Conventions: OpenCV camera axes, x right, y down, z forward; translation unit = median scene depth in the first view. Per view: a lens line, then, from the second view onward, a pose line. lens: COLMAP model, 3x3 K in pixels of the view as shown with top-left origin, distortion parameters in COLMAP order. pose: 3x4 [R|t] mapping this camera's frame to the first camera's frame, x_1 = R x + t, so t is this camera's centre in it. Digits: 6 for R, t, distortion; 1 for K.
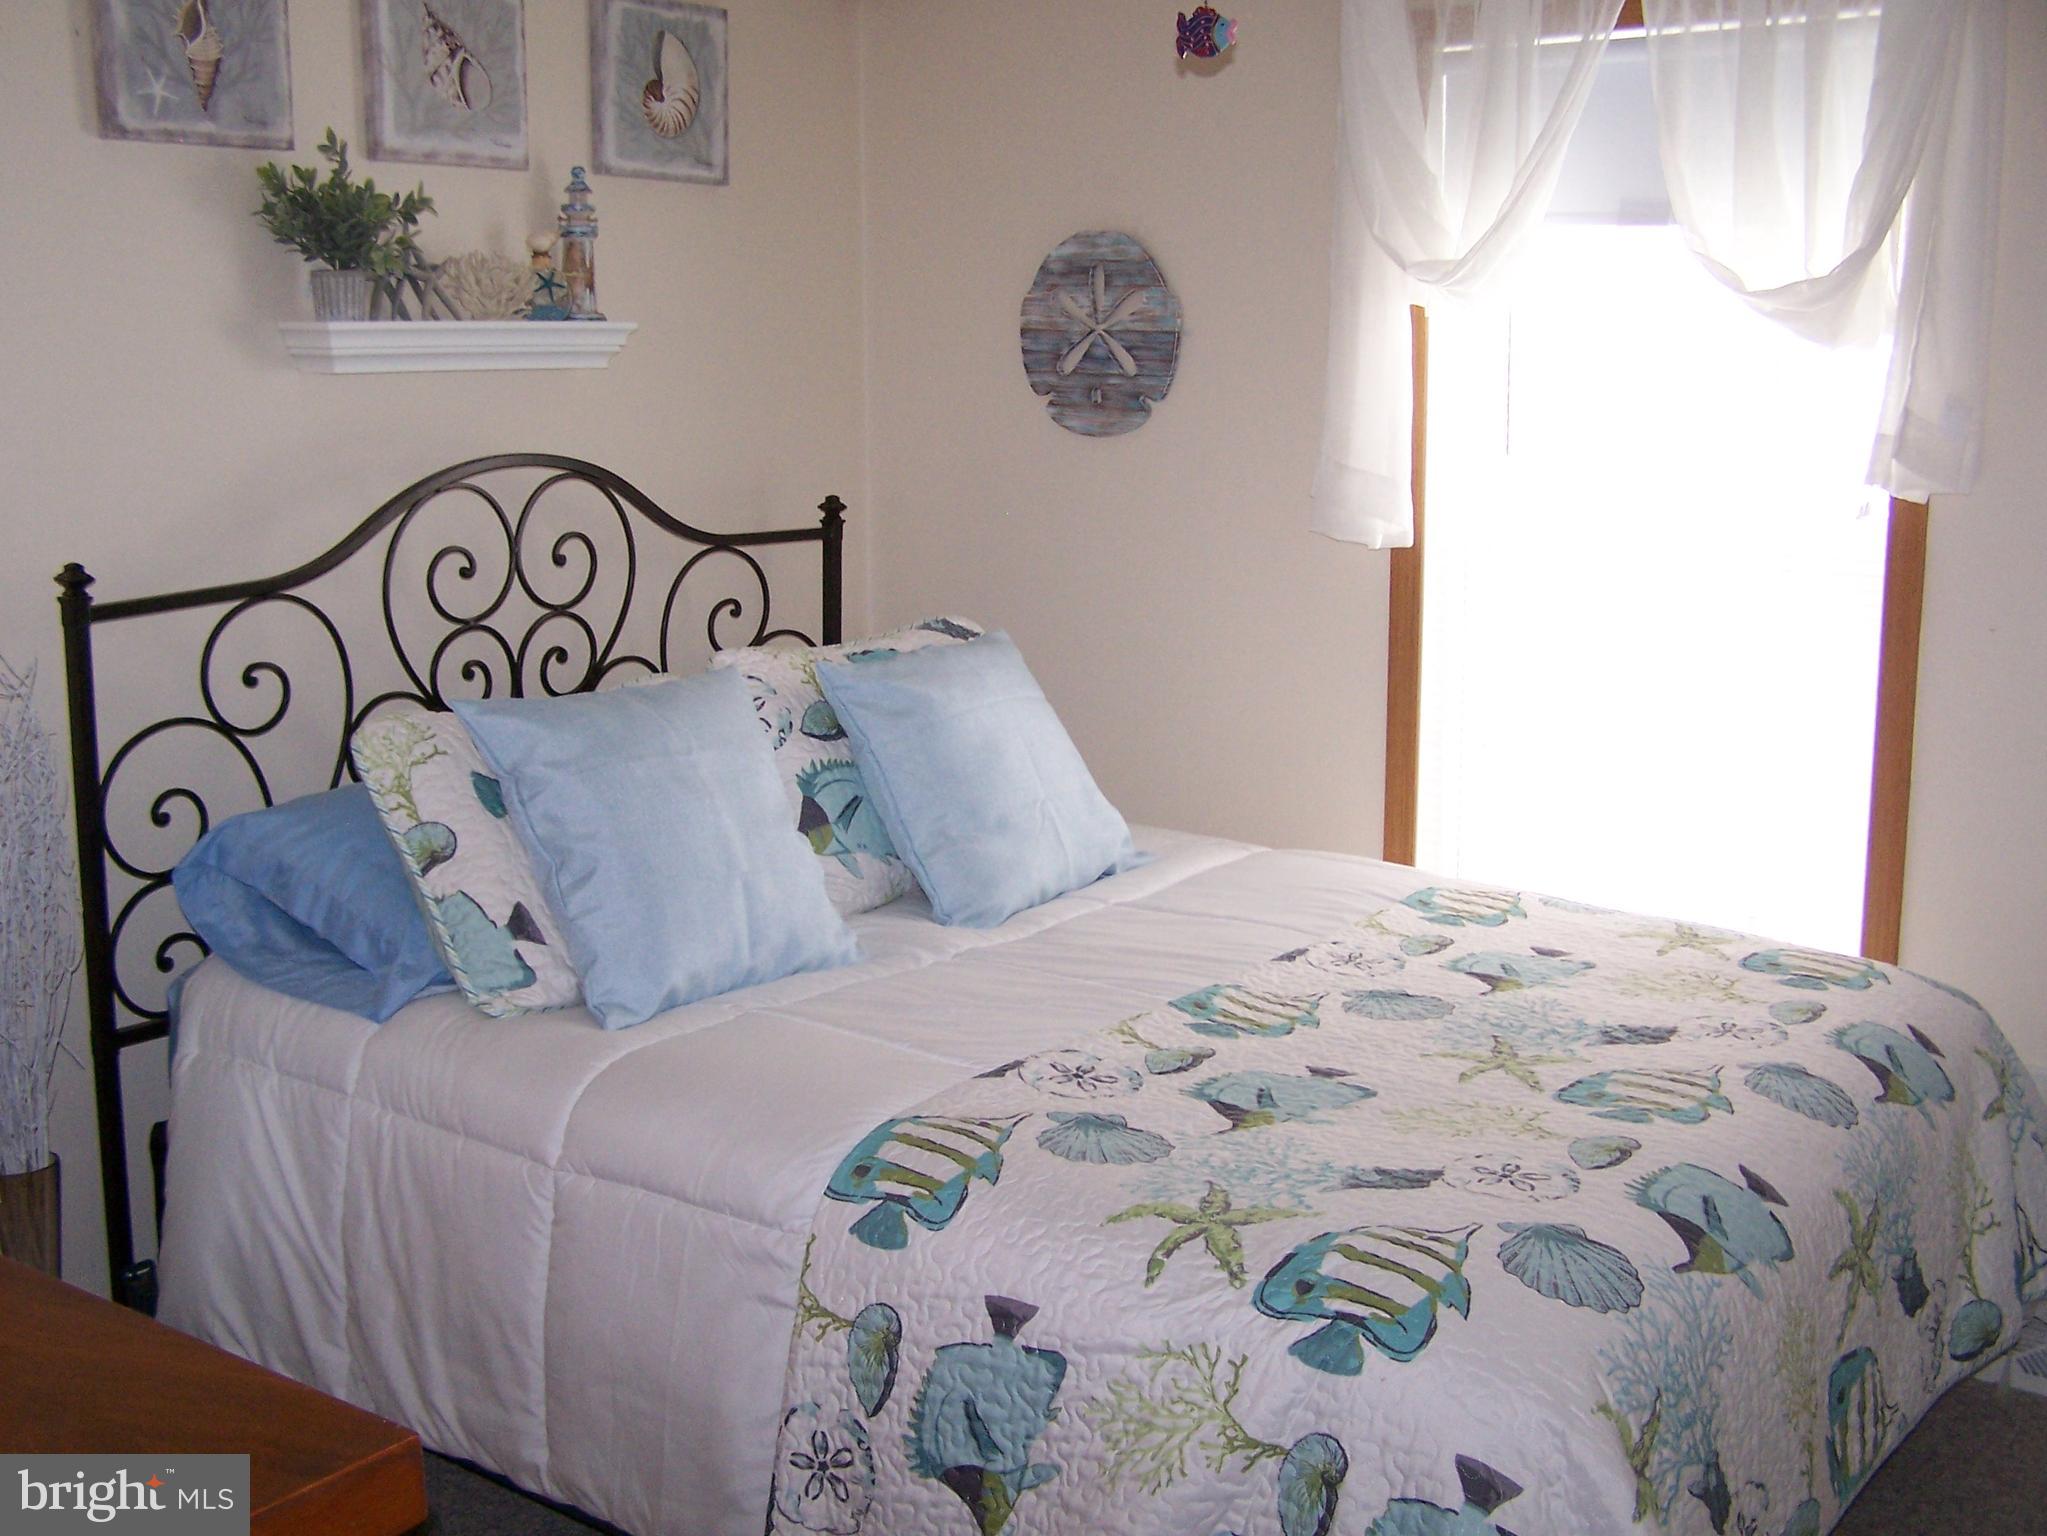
lens RADIAL K [[2329.2, 0, 980.0], [0, 2329.2, 798.4], [0, 0, 1]] dist [-0.201985, 0.359100]
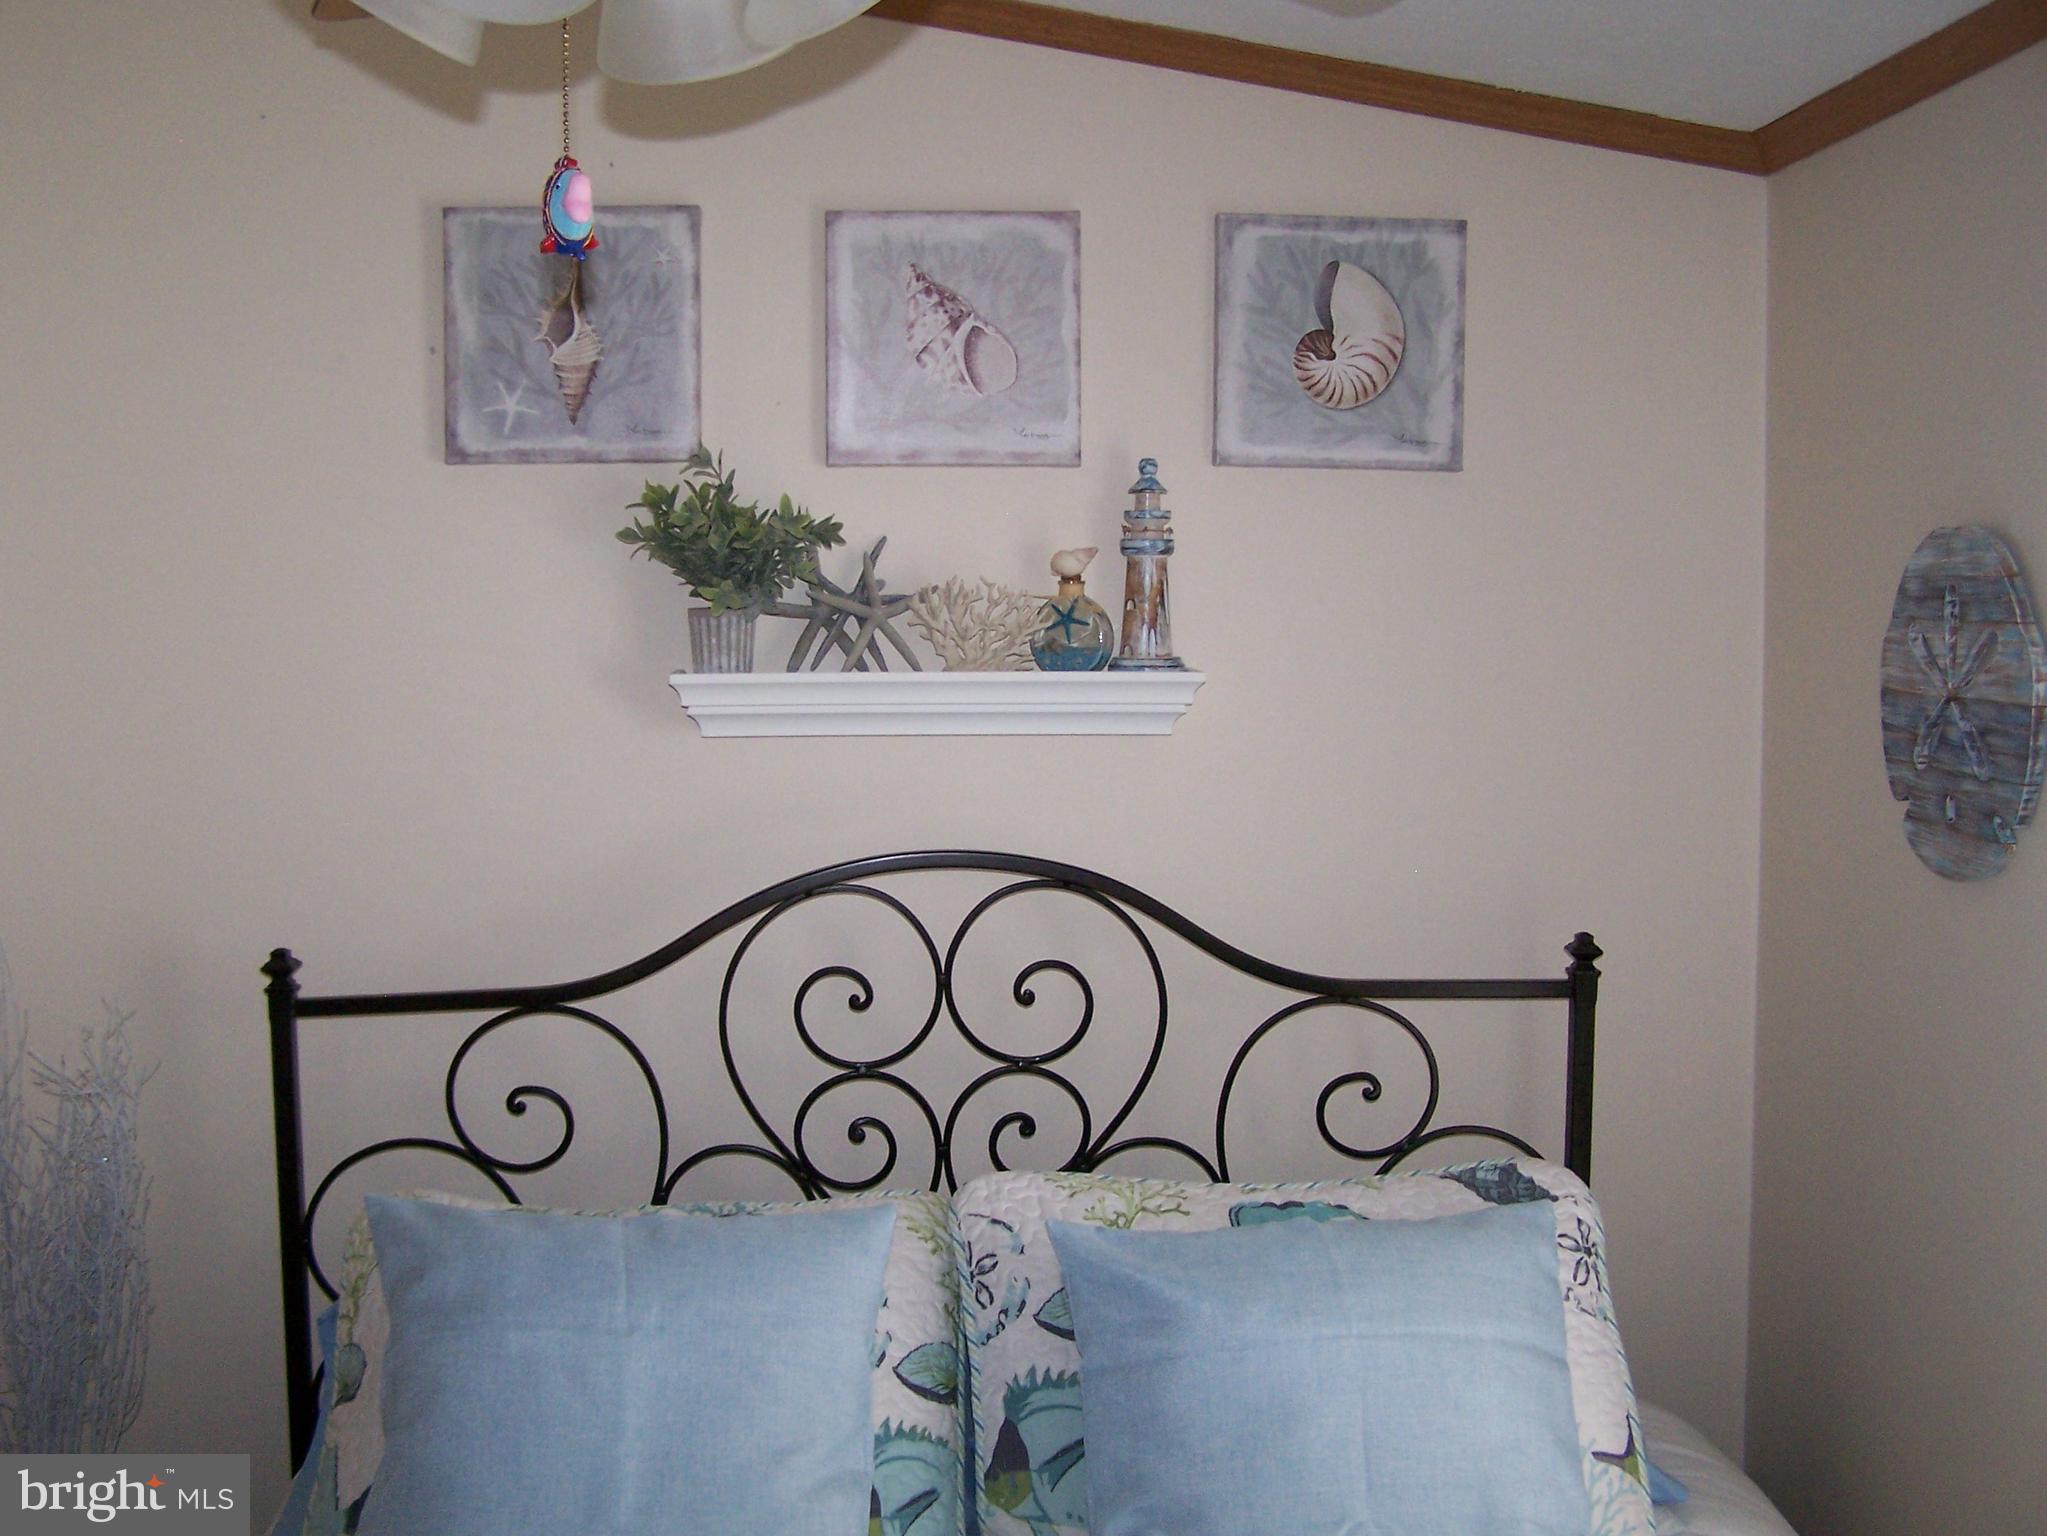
lens RADIAL K [[2329.2, 0, 980.0], [0, 2329.2, 798.4], [0, 0, 1]] dist [-0.201985, 0.359100]
pose [[0.646319, 0.059674, -0.760730, 0.365637], [-0.144435, 0.988483, -0.045173, -0.130562], [0.749273, 0.139072, 0.647494, 0.507300]]
